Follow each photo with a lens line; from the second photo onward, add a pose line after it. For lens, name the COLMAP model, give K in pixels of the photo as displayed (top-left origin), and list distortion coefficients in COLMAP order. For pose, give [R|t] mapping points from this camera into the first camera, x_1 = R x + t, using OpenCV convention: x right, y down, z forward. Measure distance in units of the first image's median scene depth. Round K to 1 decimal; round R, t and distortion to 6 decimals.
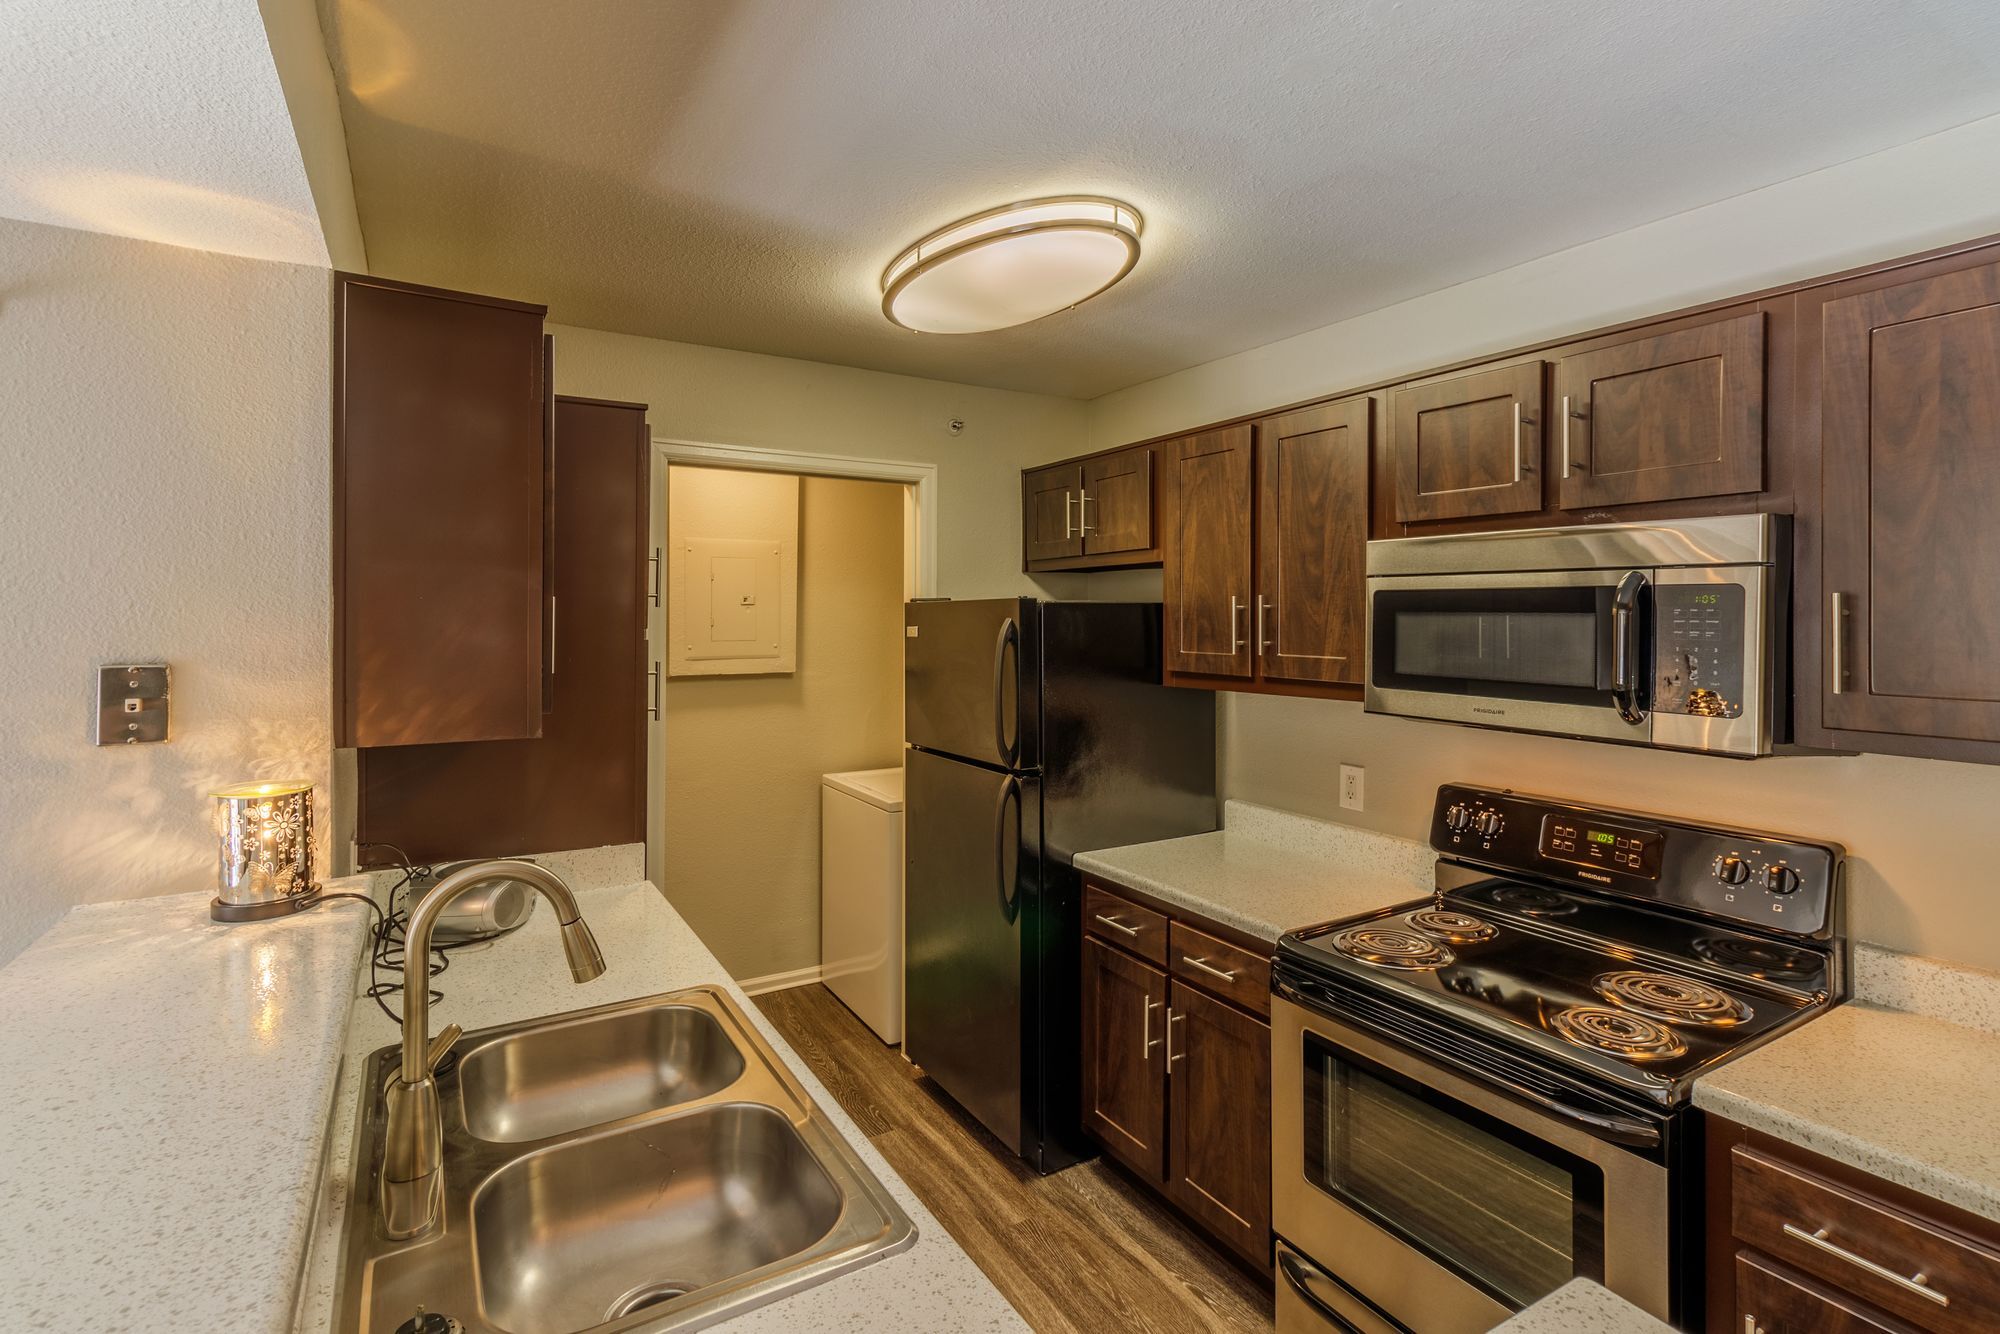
lens RADIAL K [[944.1, 0, 975.8], [0, 944.1, 618.8], [0, 0, 1]] dist [0.007751, 0.000567]
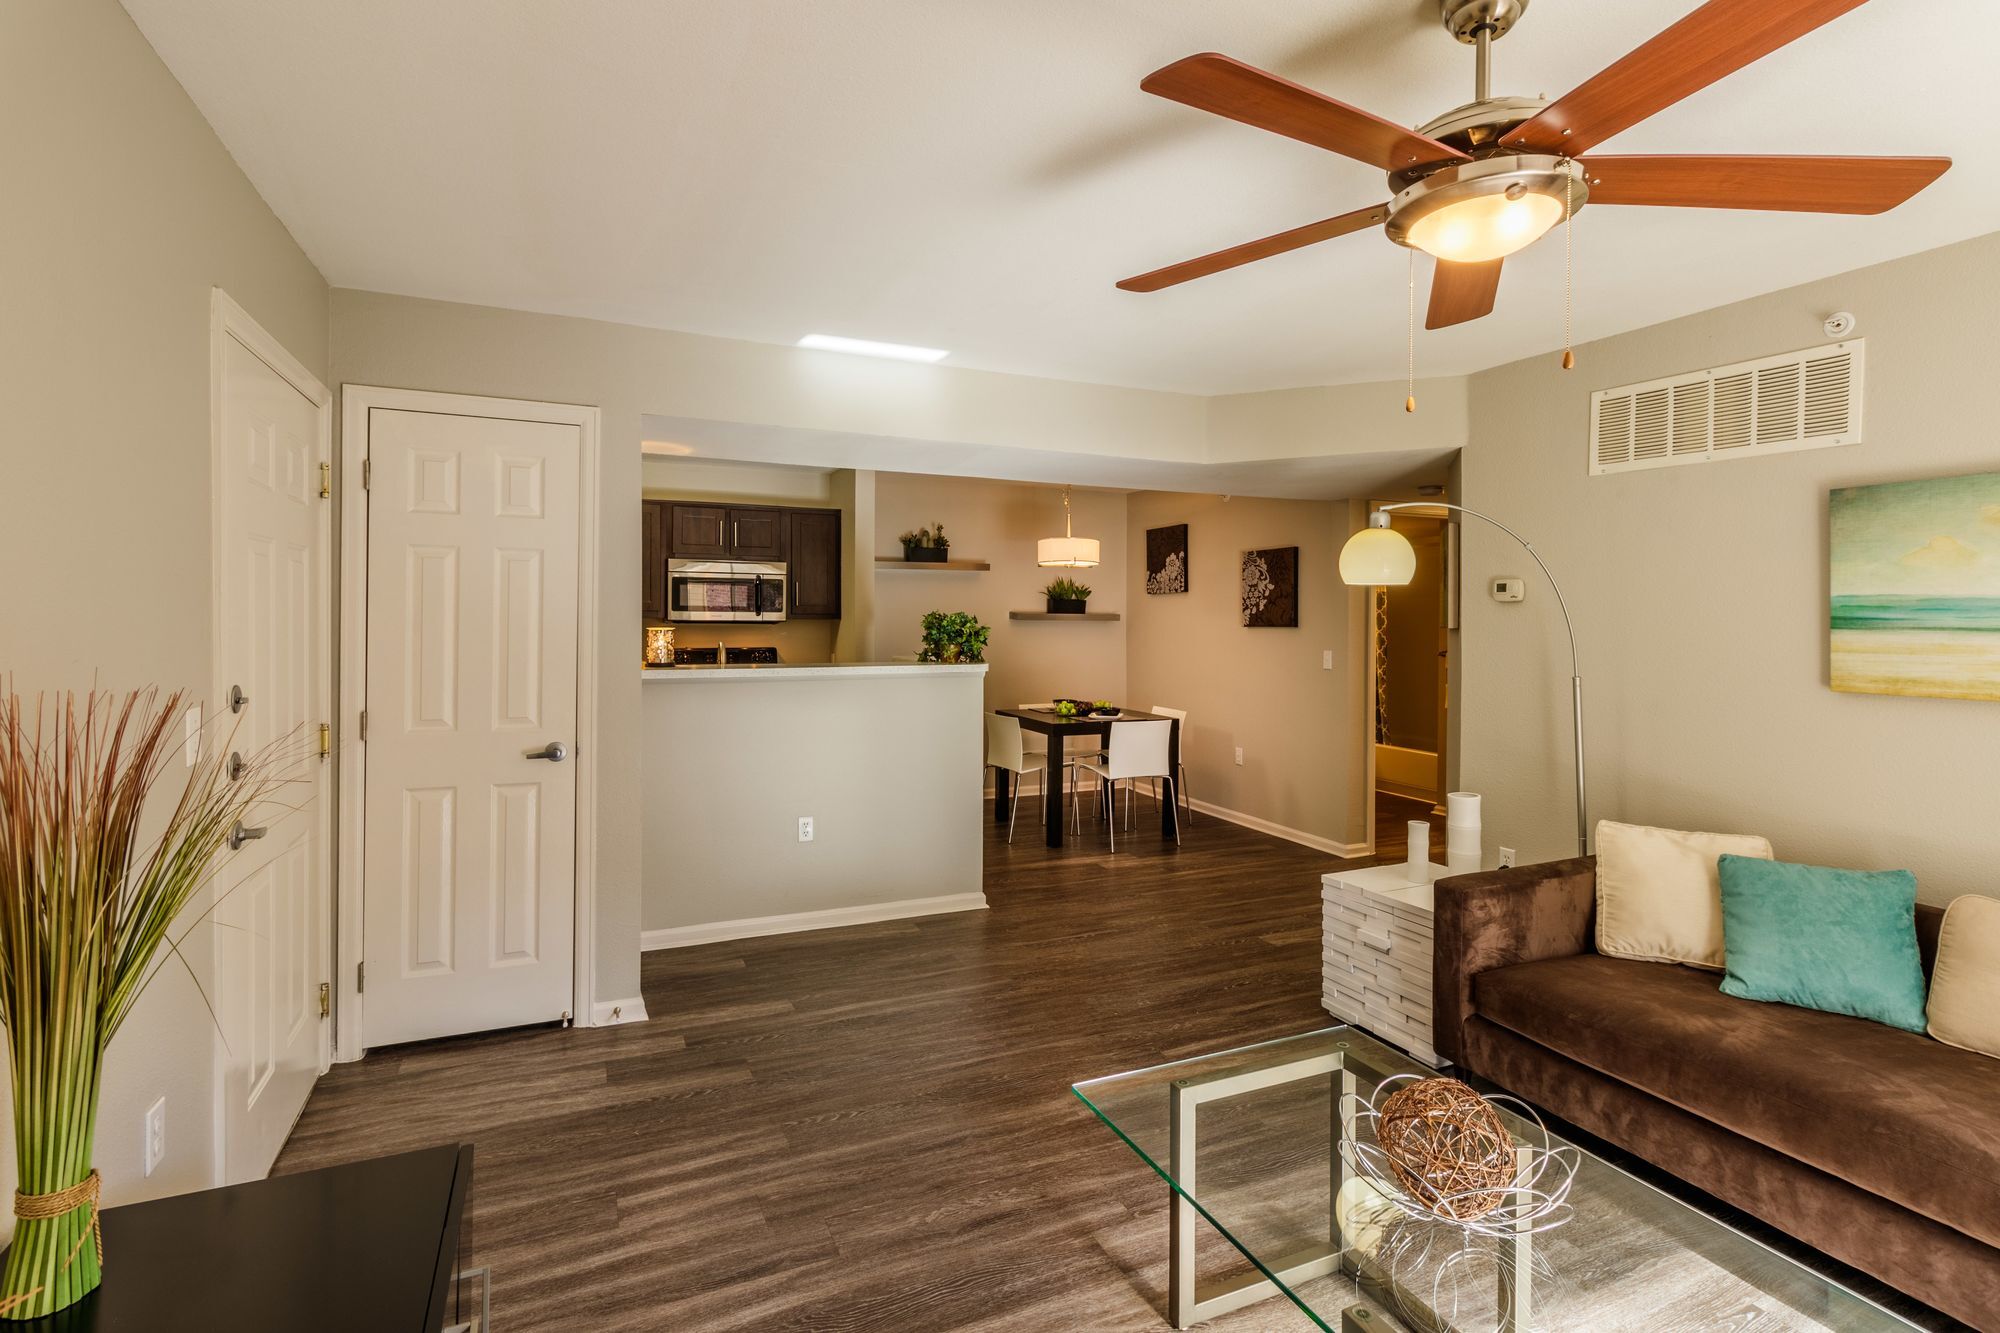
lens RADIAL K [[982.3, 0, 1010.4], [0, 982.3, 614.0], [0, 0, 1]] dist [0.001152, 0.000071]
pose [[0.104628, -0.001291, 0.994511, -2.134956], [-0.000321, 0.999999, 0.001332, 0.069642], [-0.994511, -0.000458, 0.104628, -0.270398]]
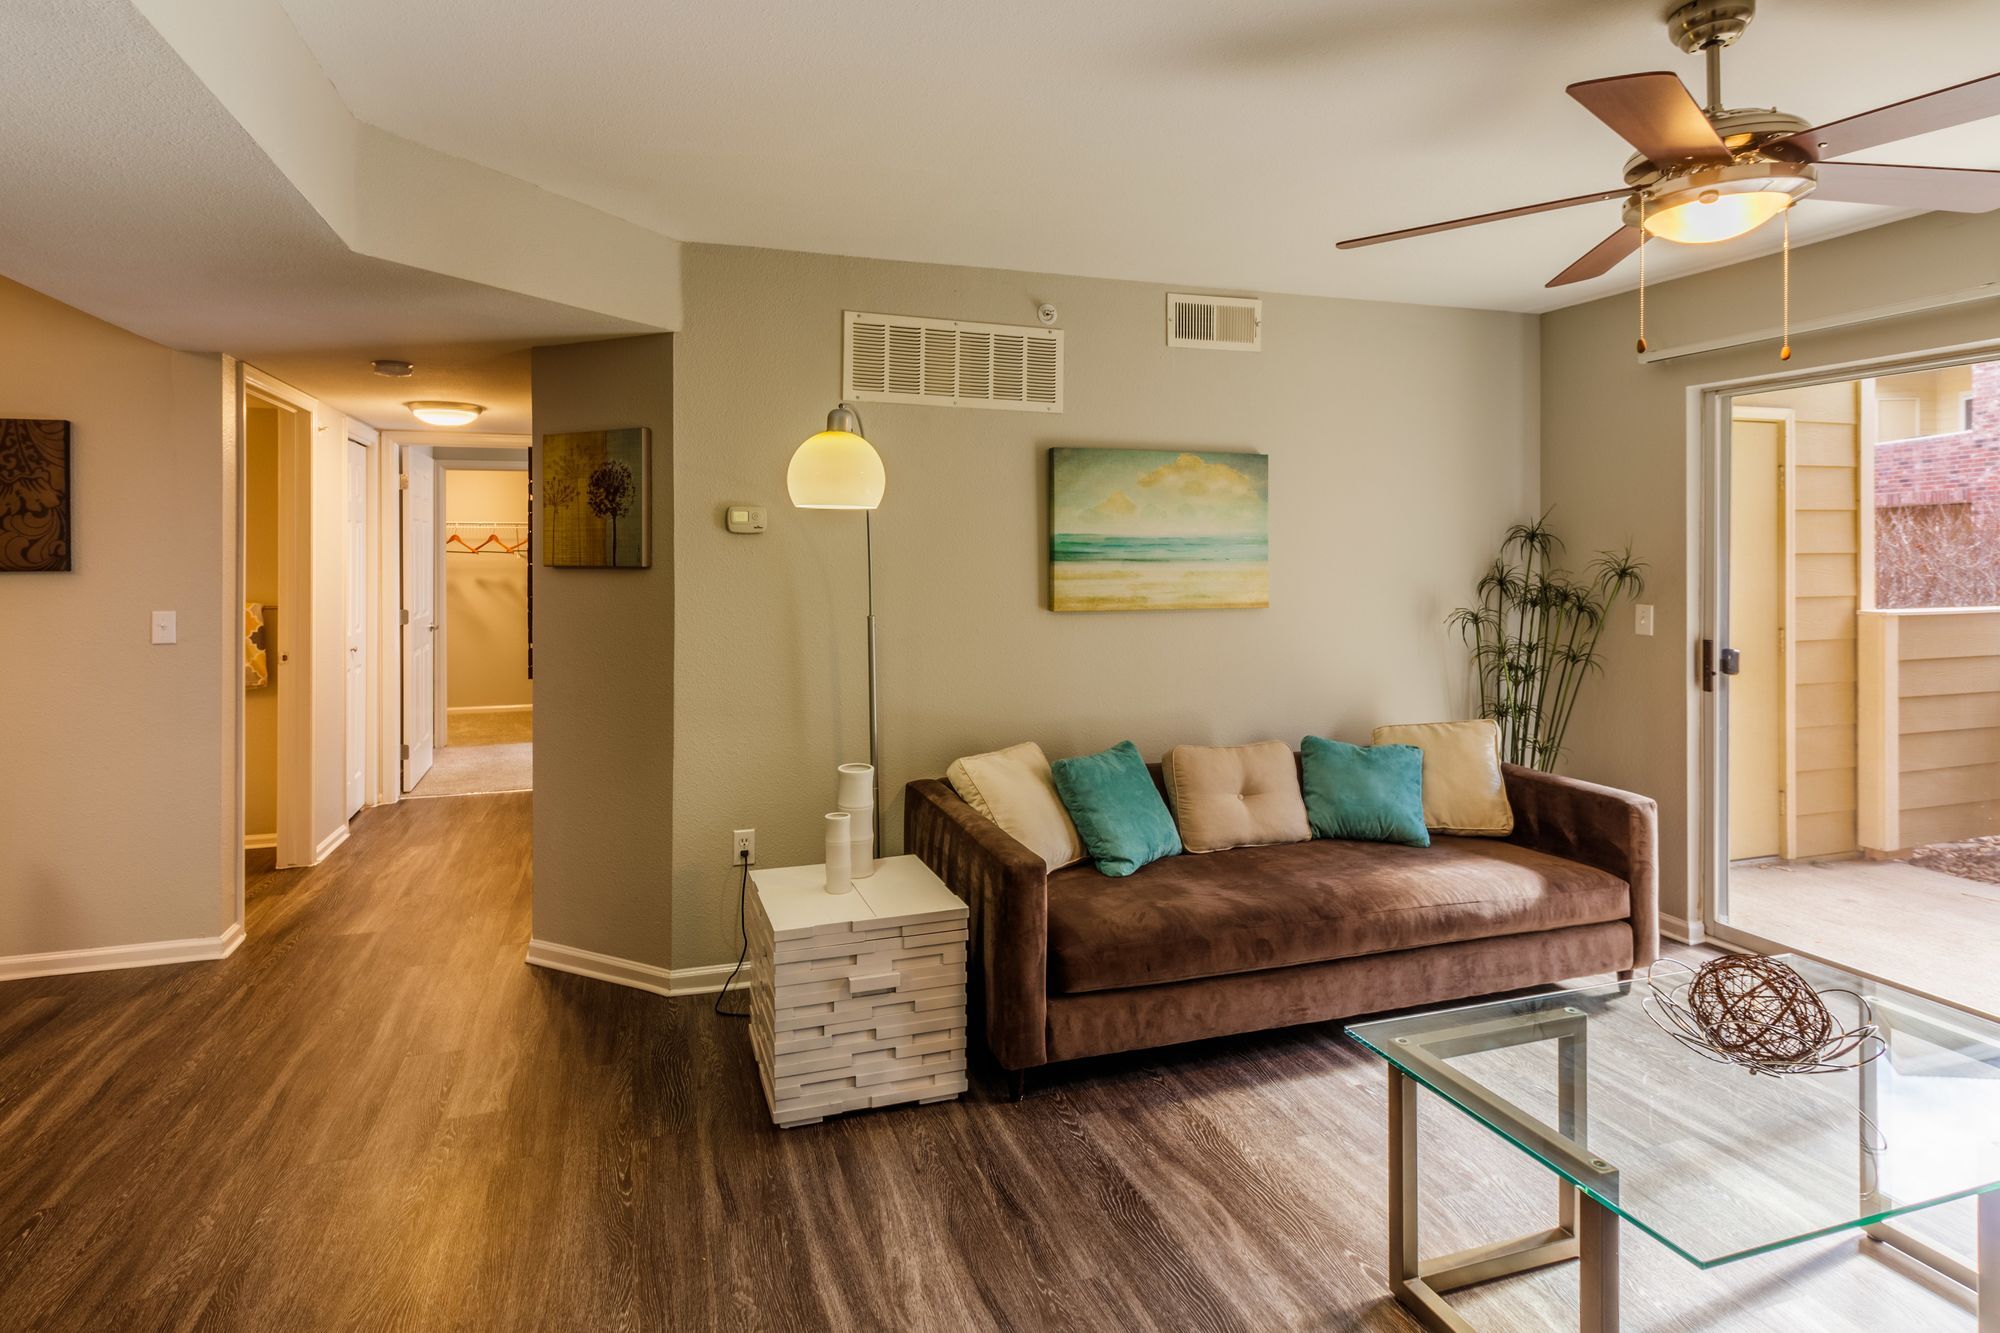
lens RADIAL K [[1028.7, 0, 994.7], [0, 1028.7, 548.4], [0, 0, 1]] dist [0.001459, 0.000933]
pose [[-0.975164, -0.004859, 0.221430, -1.060678], [-0.004430, 0.999987, 0.002435, 0.066671], [-0.221439, 0.001393, -0.975173, 0.402335]]
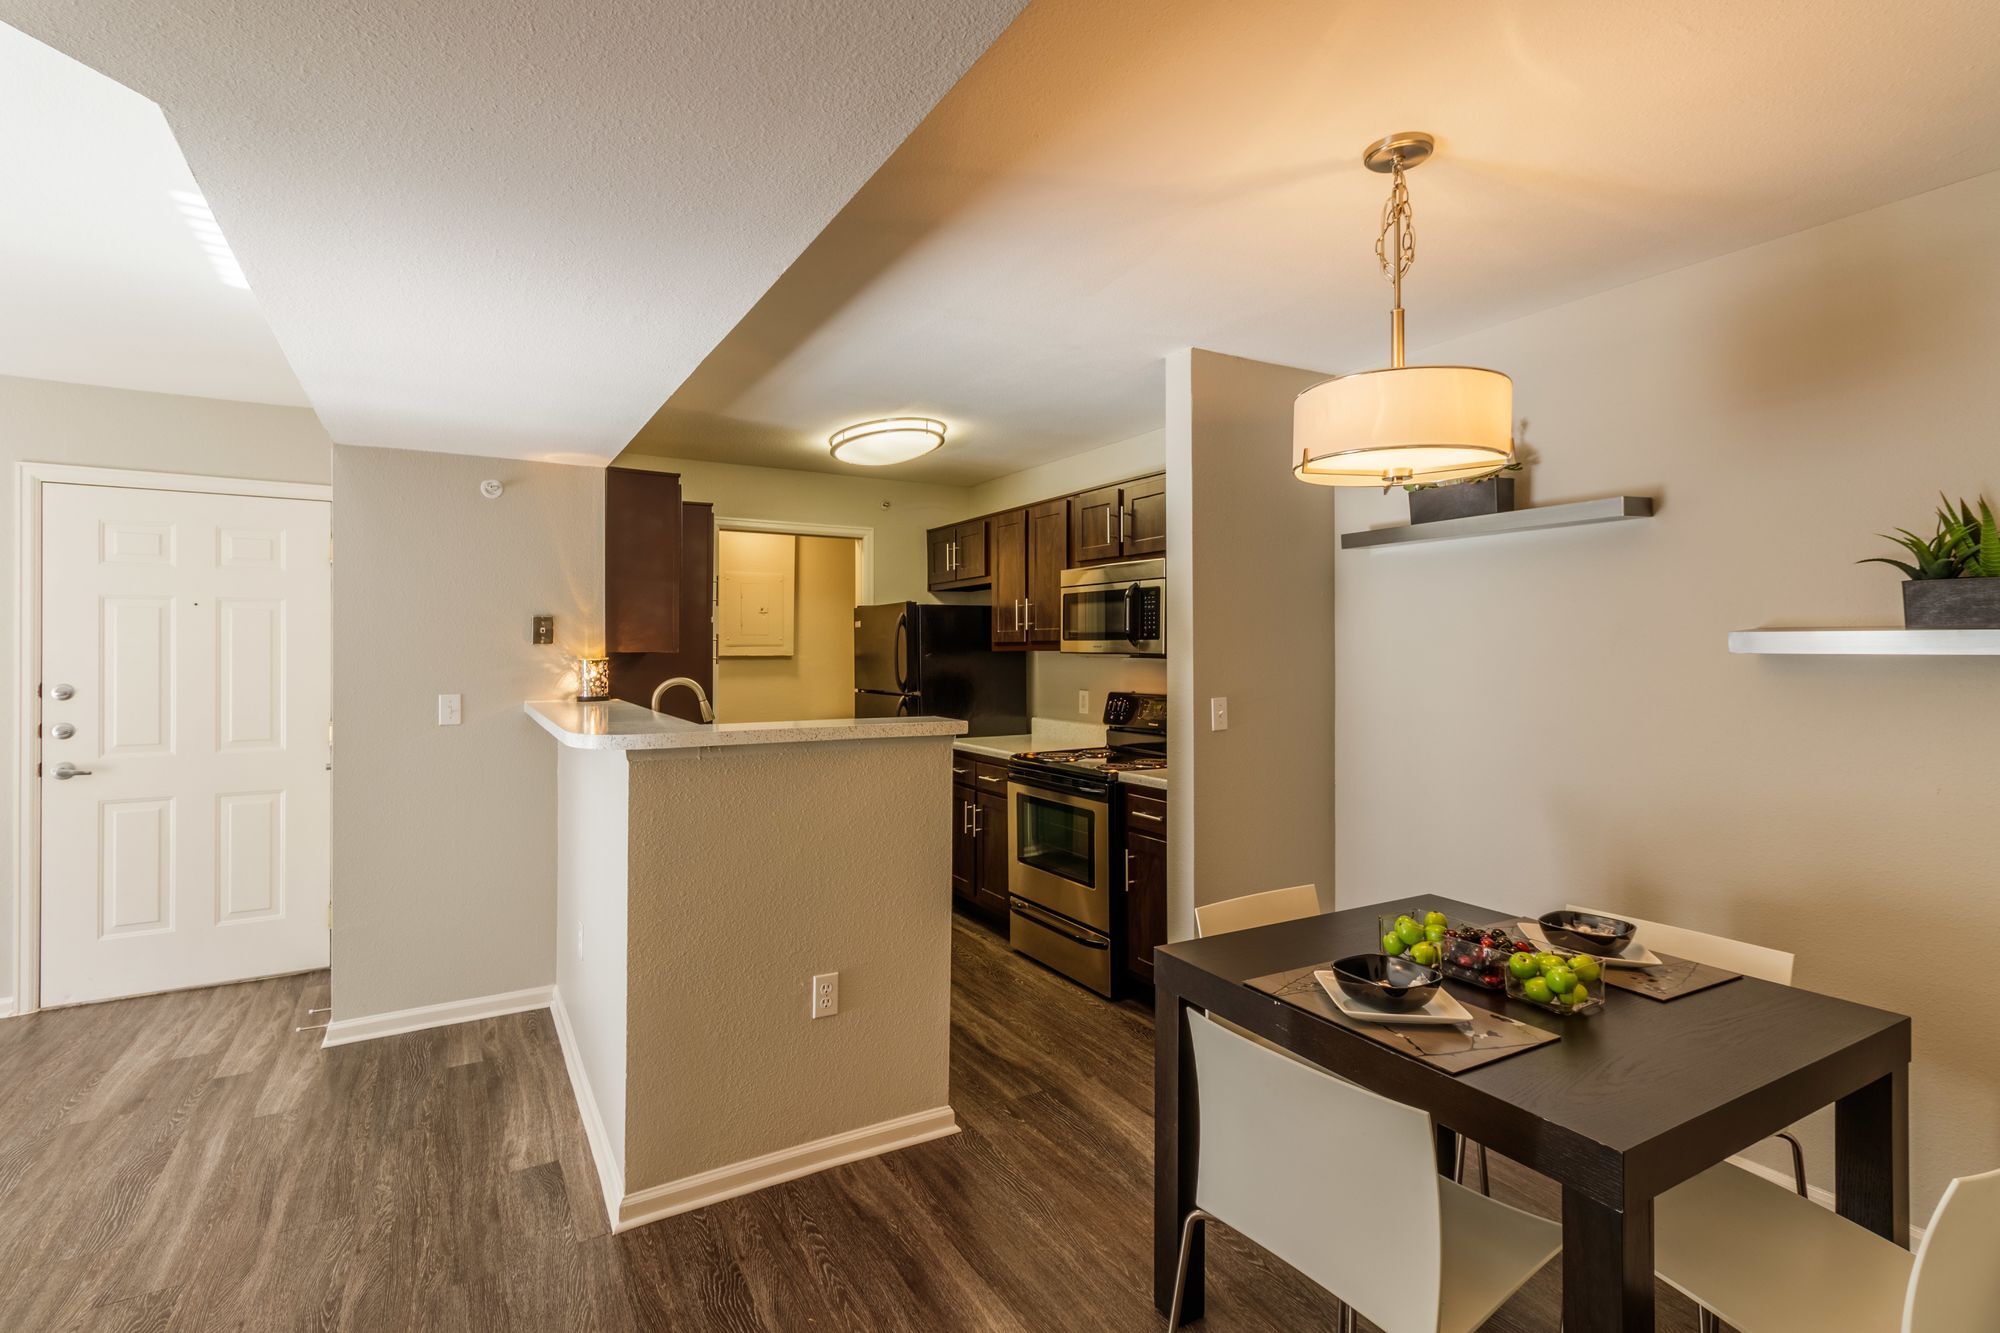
lens RADIAL K [[928.5, 0, 976.4], [0, 928.5, 647.0], [0, 0, 1]] dist [0.000670, 0.000428]
pose [[0.999927, -0.003133, -0.011685, 0.229242], [0.003047, 0.999968, -0.007414, 0.091758], [0.011708, 0.007378, 0.999904, -0.947811]]
